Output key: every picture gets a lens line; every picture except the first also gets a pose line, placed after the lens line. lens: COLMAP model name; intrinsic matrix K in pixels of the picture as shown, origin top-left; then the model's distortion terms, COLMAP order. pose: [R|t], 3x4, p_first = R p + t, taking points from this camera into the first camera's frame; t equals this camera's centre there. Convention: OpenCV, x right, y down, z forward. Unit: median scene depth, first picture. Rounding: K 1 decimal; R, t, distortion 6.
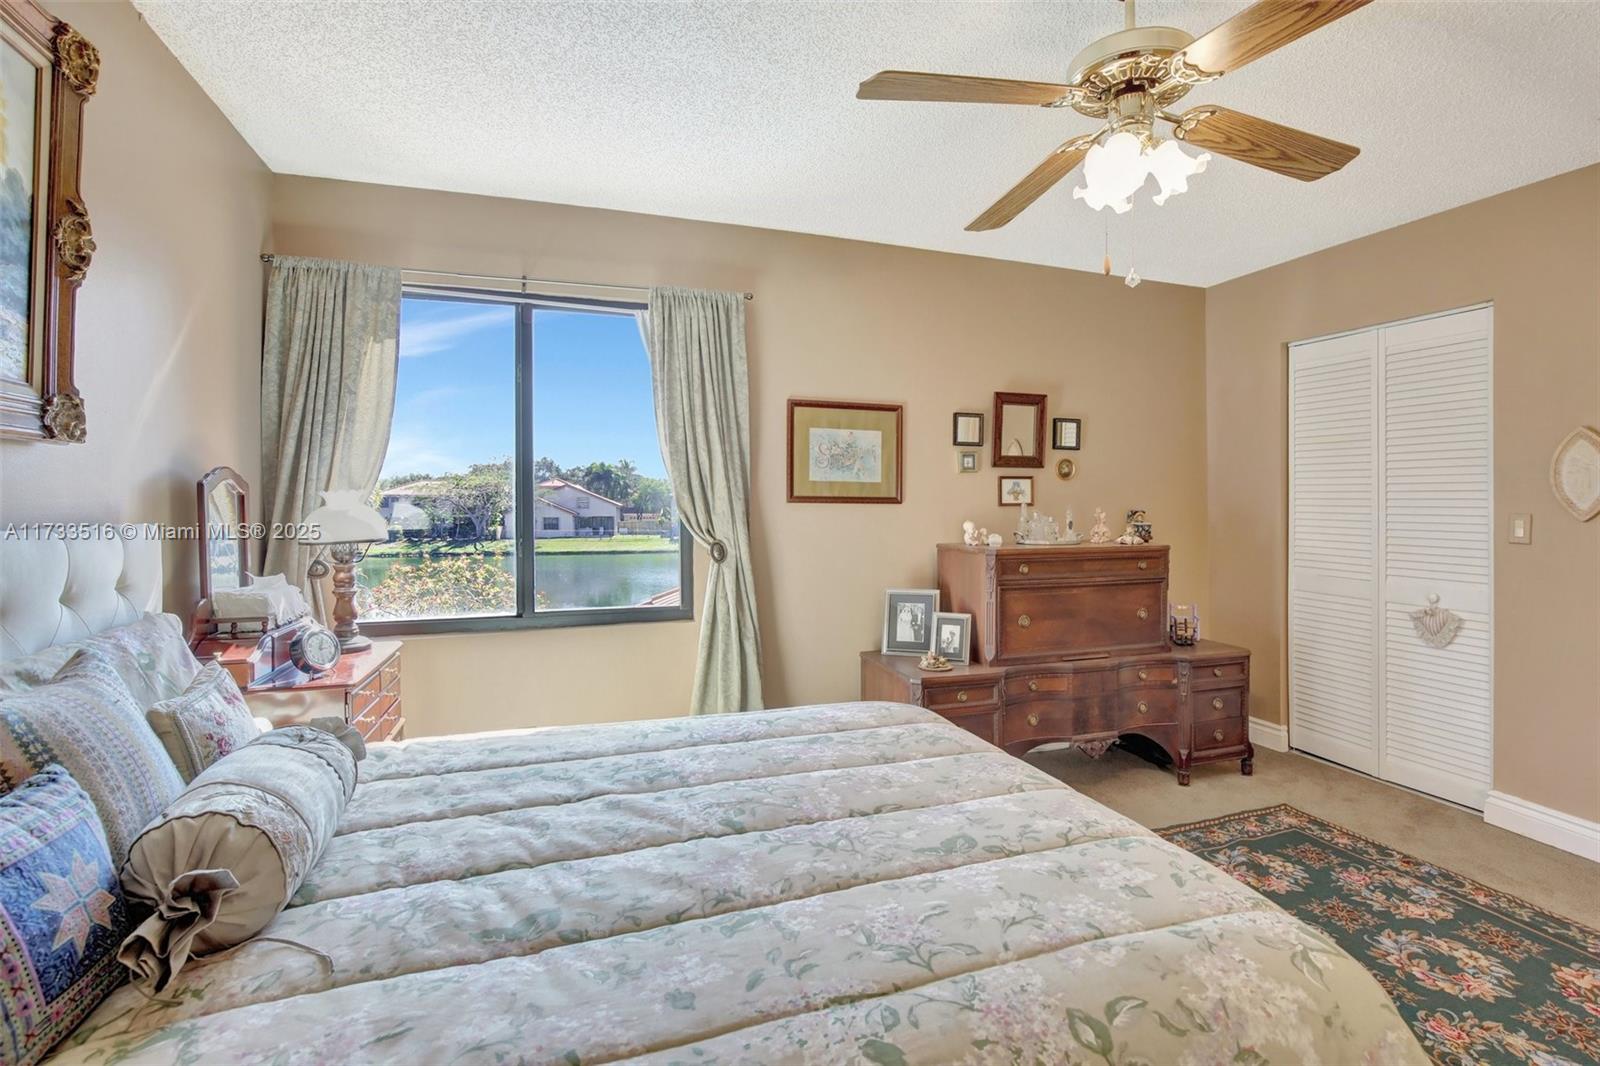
lens RADIAL K [[746.5, 0, 800.0], [0, 746.5, 533.0], [0, 0, 1]] dist [-0.017234, 0.000318]
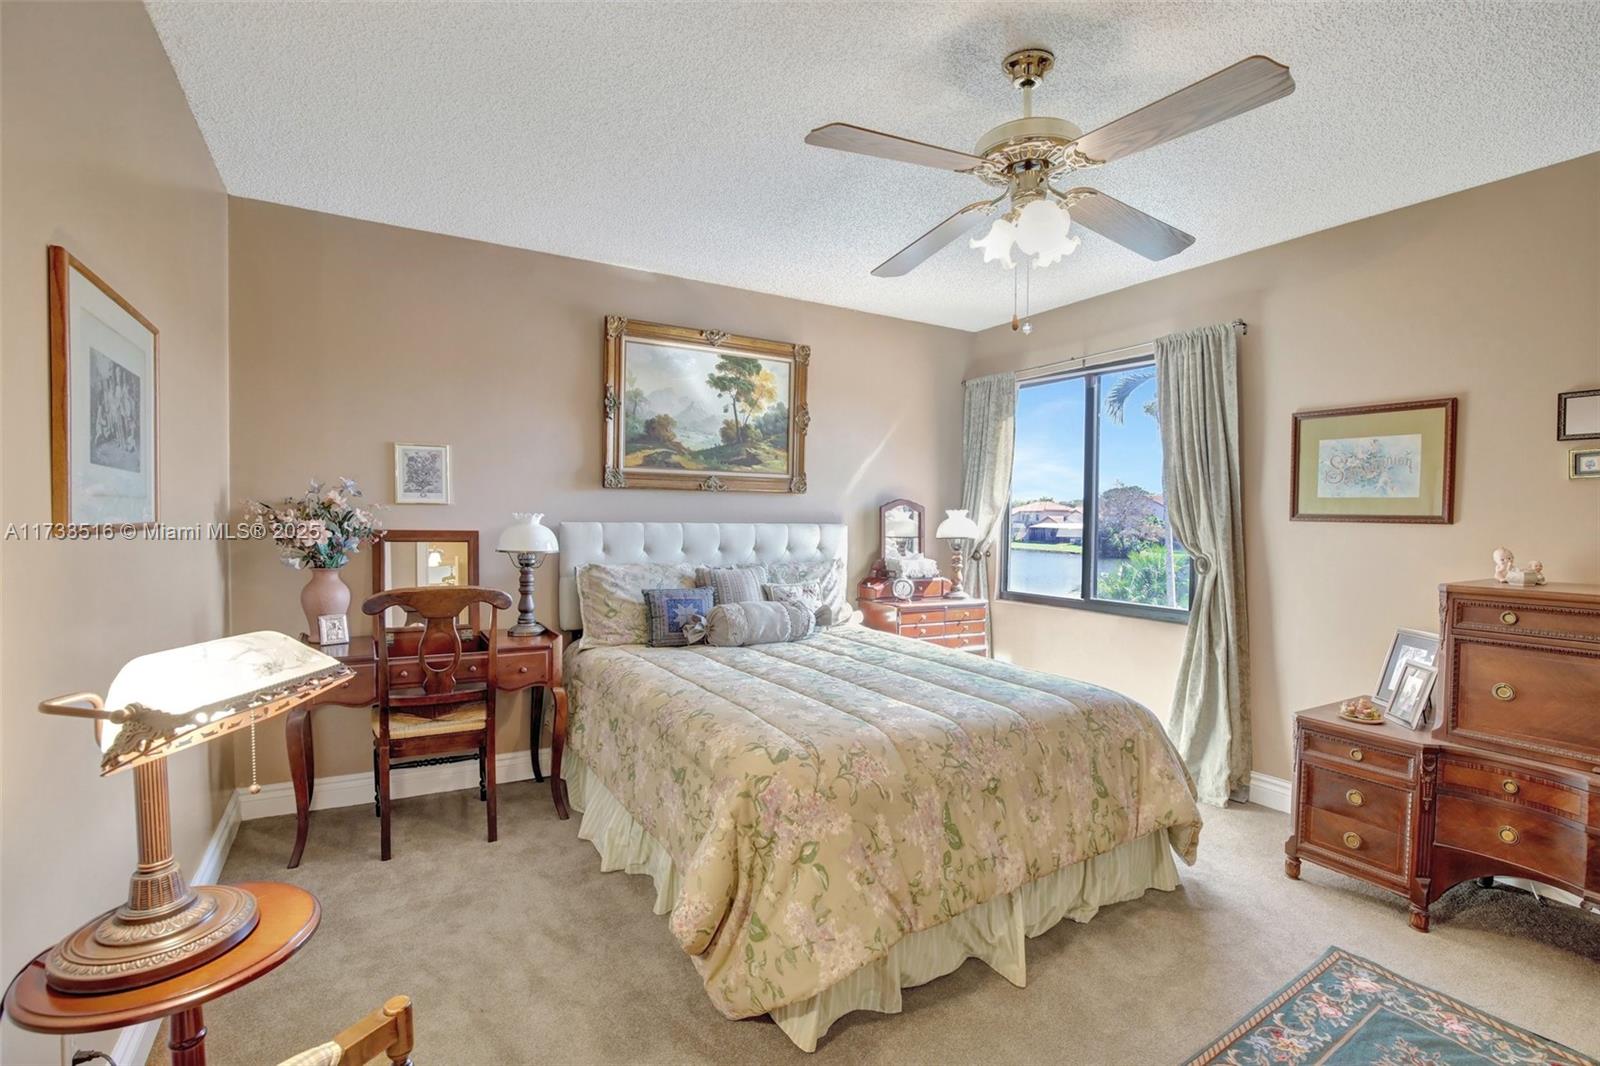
lens RADIAL K [[740.2, 0, 821.9], [0, 740.2, 537.3], [0, 0, 1]] dist [-0.022032, -0.000034]
pose [[0.219828, 0.028761, -0.975114, 0.876184], [-0.055373, 0.998322, 0.016962, -0.003388], [0.973966, 0.050266, 0.221052, 0.241163]]
